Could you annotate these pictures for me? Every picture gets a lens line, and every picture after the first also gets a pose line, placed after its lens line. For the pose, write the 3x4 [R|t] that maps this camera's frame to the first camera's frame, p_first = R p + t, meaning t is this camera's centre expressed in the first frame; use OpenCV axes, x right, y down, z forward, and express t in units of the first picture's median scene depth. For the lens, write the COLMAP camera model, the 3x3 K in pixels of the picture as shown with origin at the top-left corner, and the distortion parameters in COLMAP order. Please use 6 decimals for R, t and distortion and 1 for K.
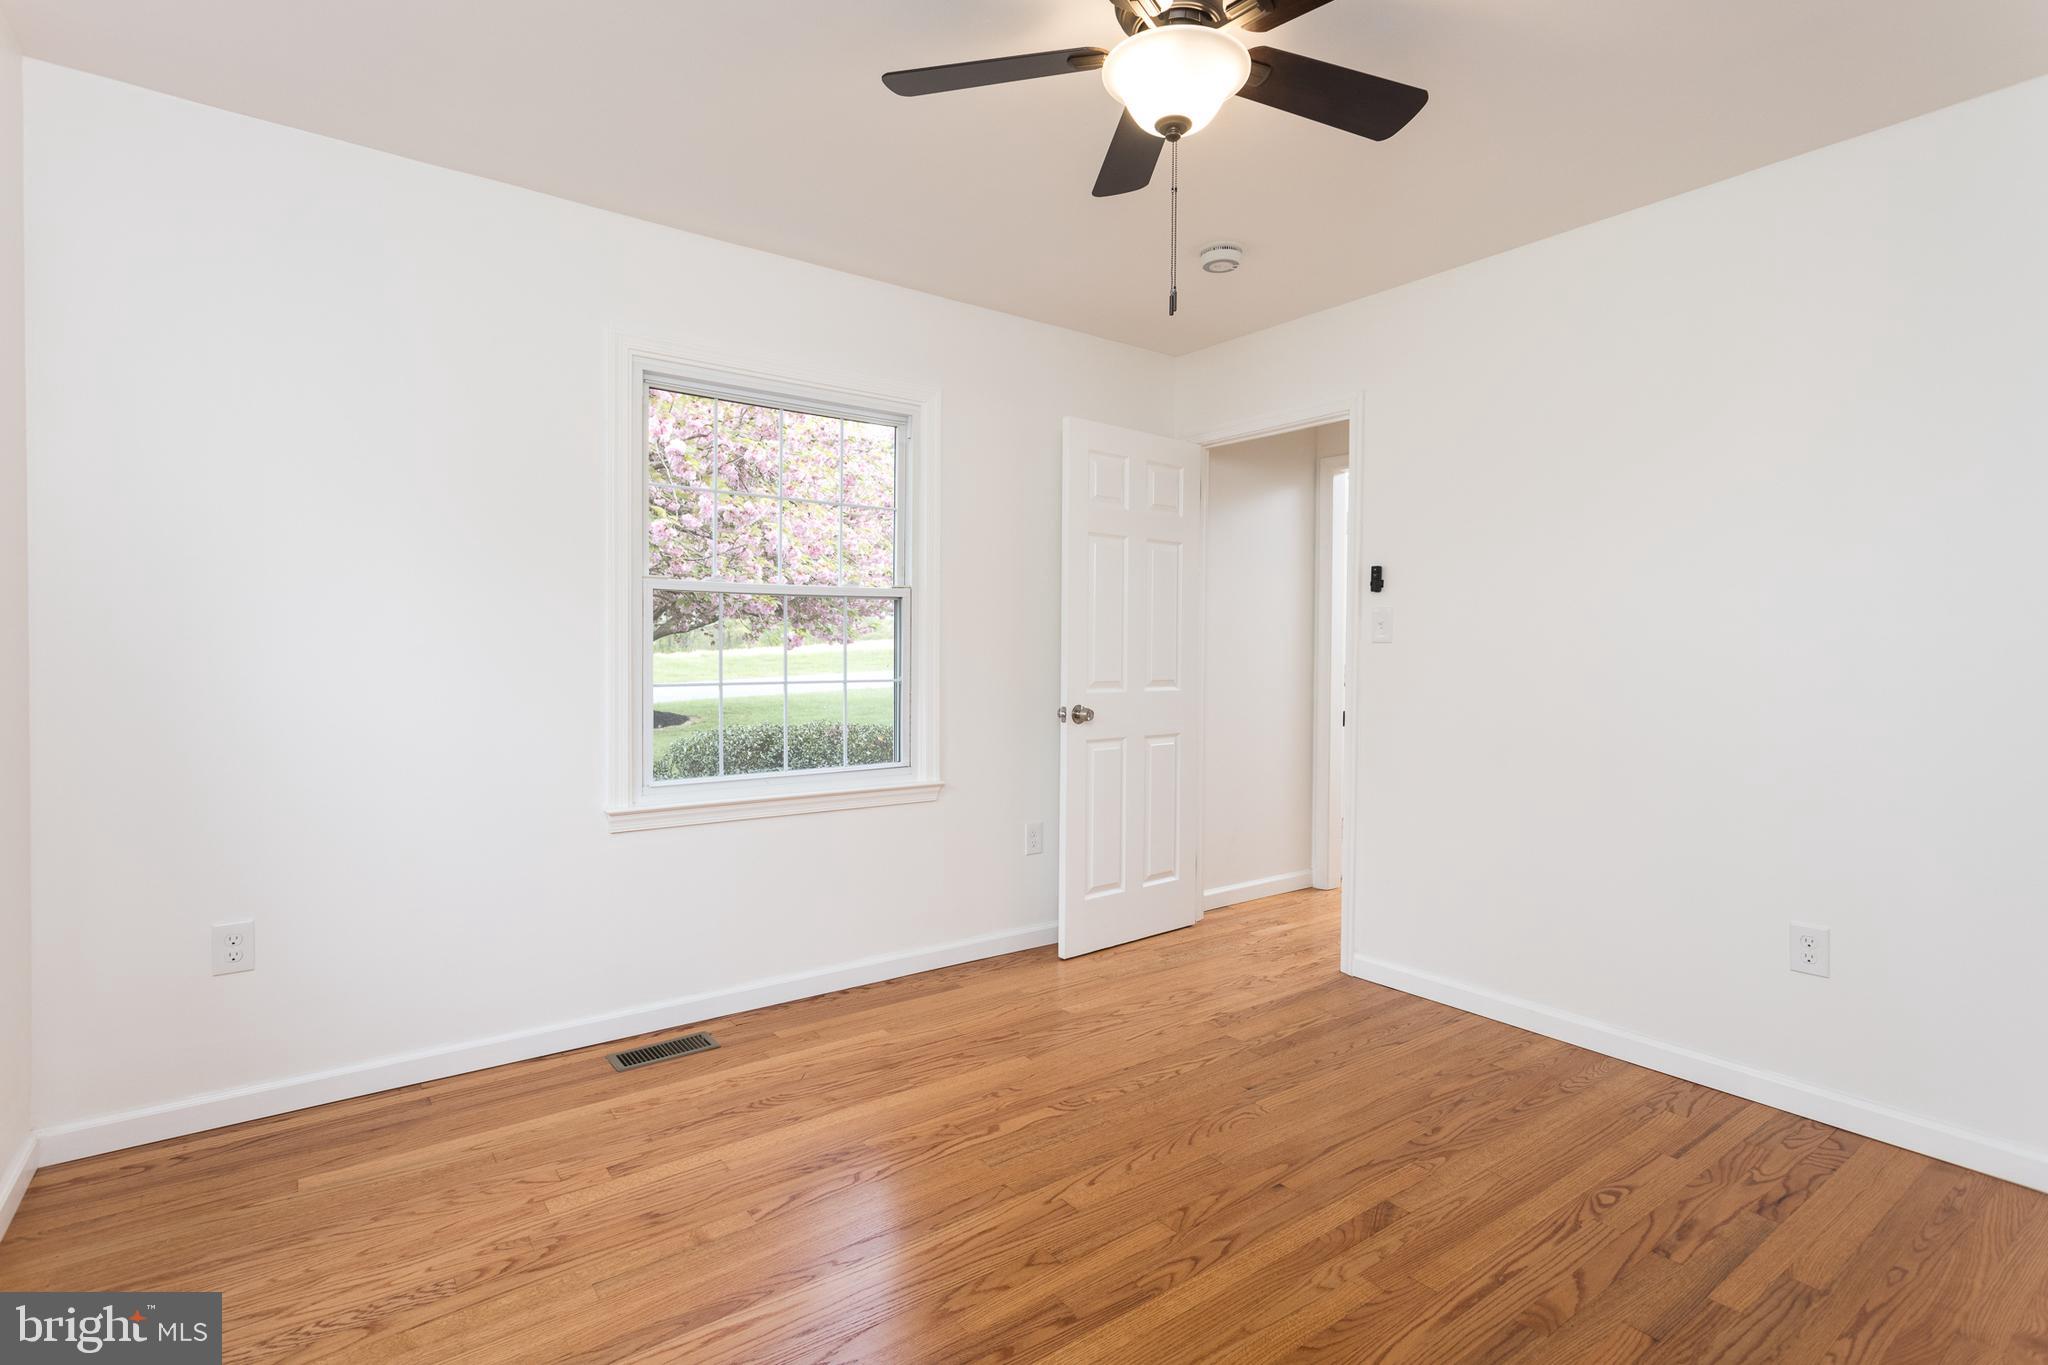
lens RADIAL K [[964.3, 0, 1021.8], [0, 964.3, 670.3], [0, 0, 1]] dist [0.000702, 0.000493]
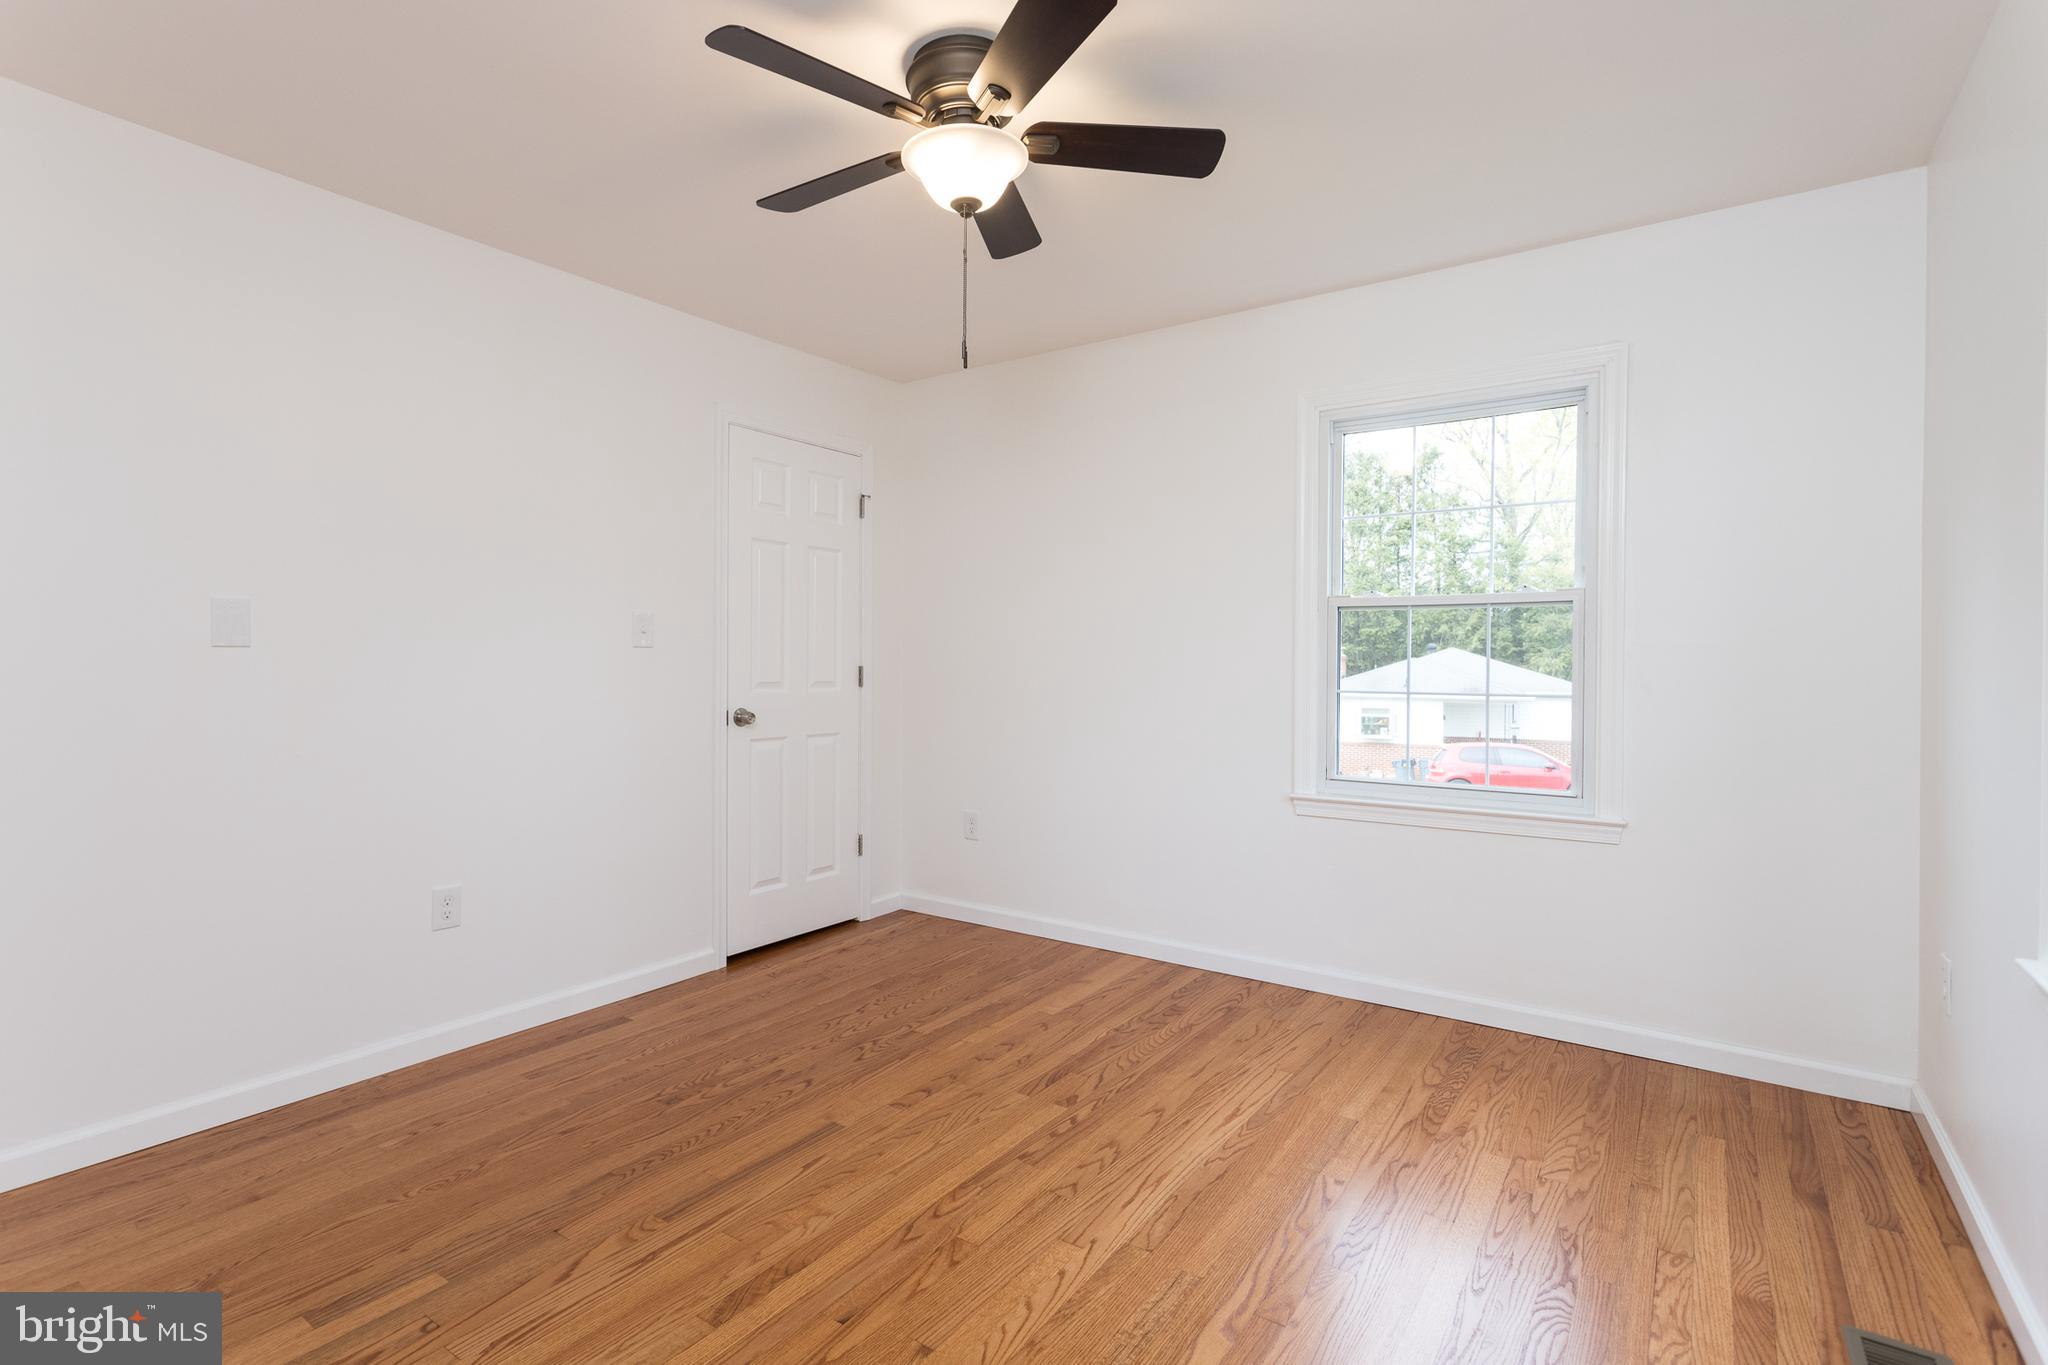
lens RADIAL K [[964.3, 0, 1021.8], [0, 964.3, 670.3], [0, 0, 1]] dist [0.000702, 0.000493]
pose [[-0.947008, -0.005976, -0.321156, 0.437507], [-0.015262, 0.999535, 0.026406, -0.038760], [0.320849, 0.029908, -0.946658, 2.021979]]
